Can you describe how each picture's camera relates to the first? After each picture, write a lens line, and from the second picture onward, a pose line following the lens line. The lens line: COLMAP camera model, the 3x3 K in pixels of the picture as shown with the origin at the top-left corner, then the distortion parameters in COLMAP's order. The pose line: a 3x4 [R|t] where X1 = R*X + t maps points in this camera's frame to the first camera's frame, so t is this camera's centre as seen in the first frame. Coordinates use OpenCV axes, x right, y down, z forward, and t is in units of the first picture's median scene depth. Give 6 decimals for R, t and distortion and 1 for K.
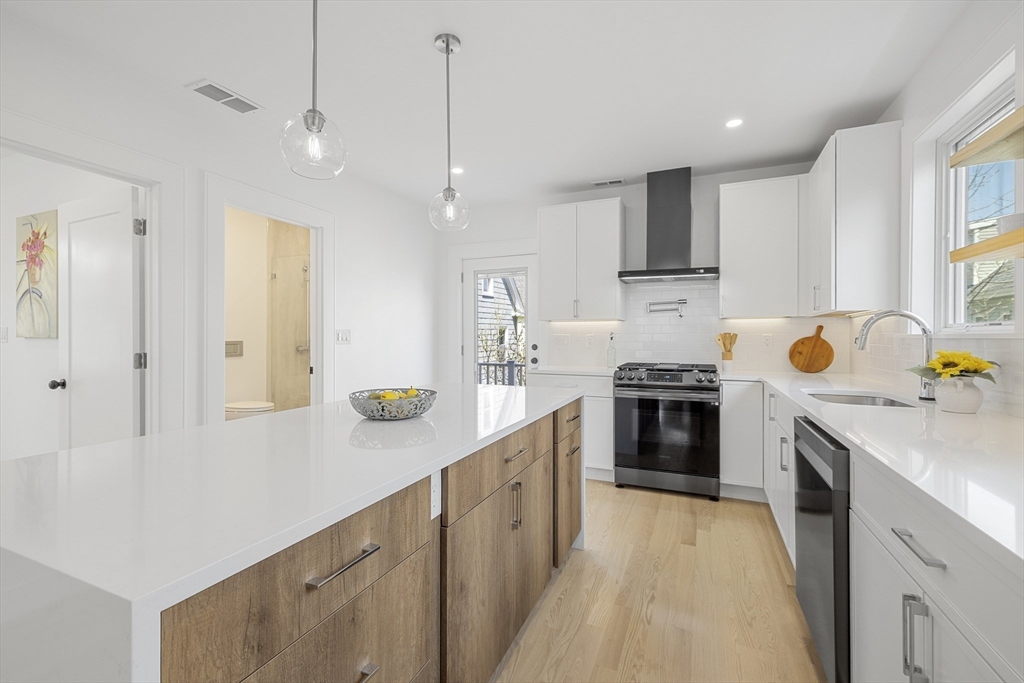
lens RADIAL K [[432.0, 0, 530.2], [0, 432.0, 334.9], [0, 0, 1]] dist [-0.000381, -0.000014]
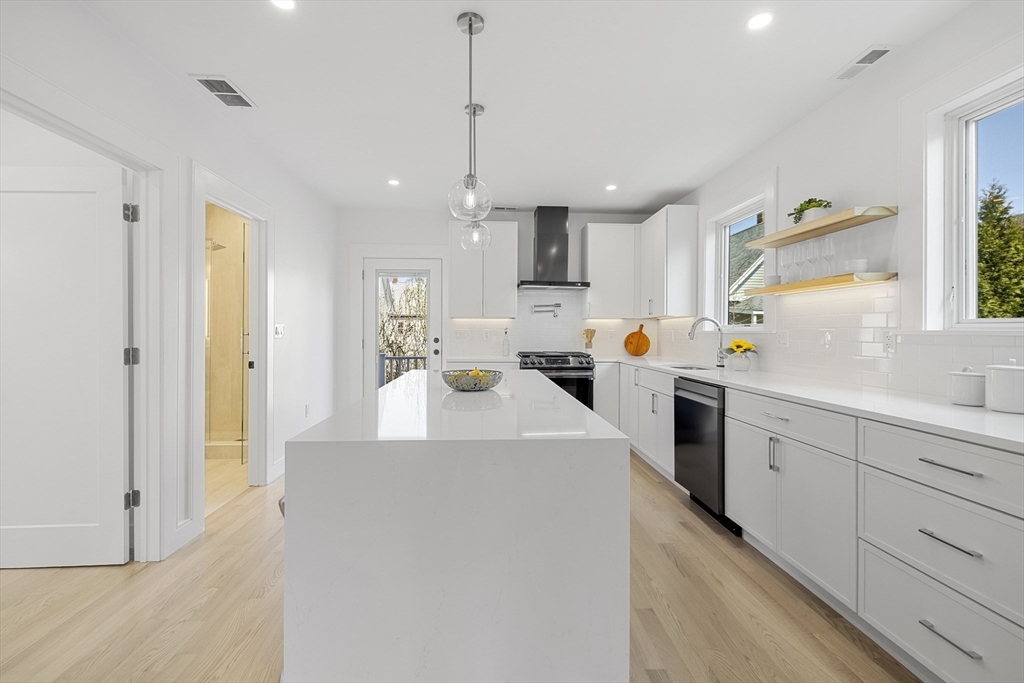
lens RADIAL K [[432.0, 0, 510.9], [0, 432.0, 332.3], [0, 0, 1]] dist [-0.000381, -0.000014]
pose [[0.894370, 0.001725, 0.447324, -0.415537], [-0.004897, 0.999970, 0.005935, -0.000826], [-0.447301, -0.007499, 0.894352, -0.144691]]
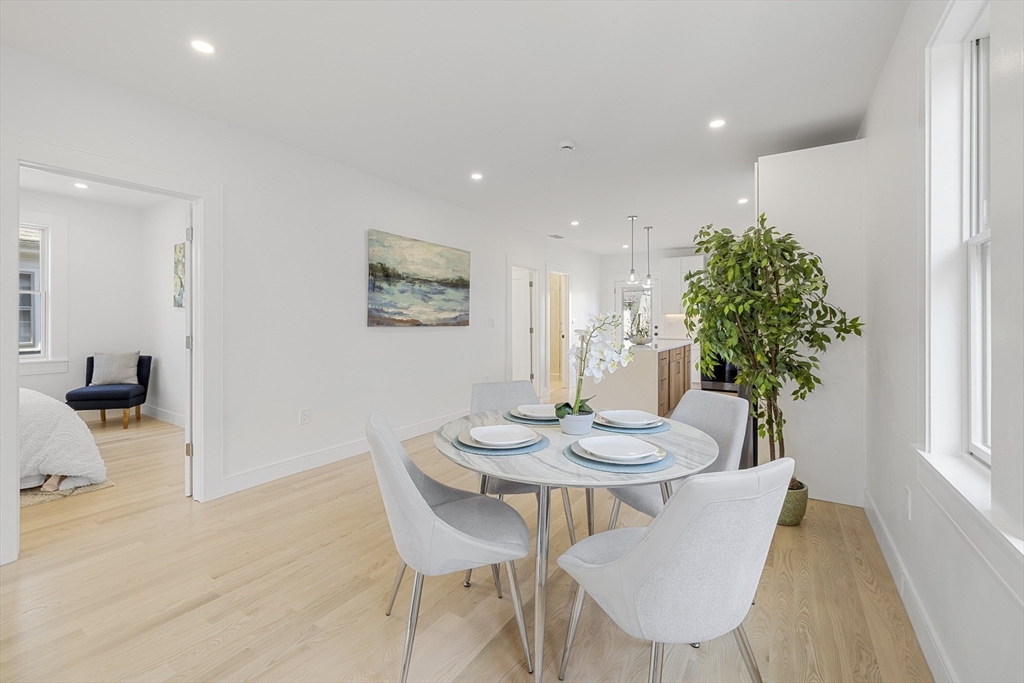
lens RADIAL K [[432.0, 0, 516.8], [0, 432.0, 319.2], [0, 0, 1]] dist [-0.000381, -0.000014]
pose [[0.985100, 0.000672, -0.171980, -0.353425], [-0.000433, 0.999999, 0.001425, -0.013560], [0.171981, -0.001330, 0.985099, -1.336838]]
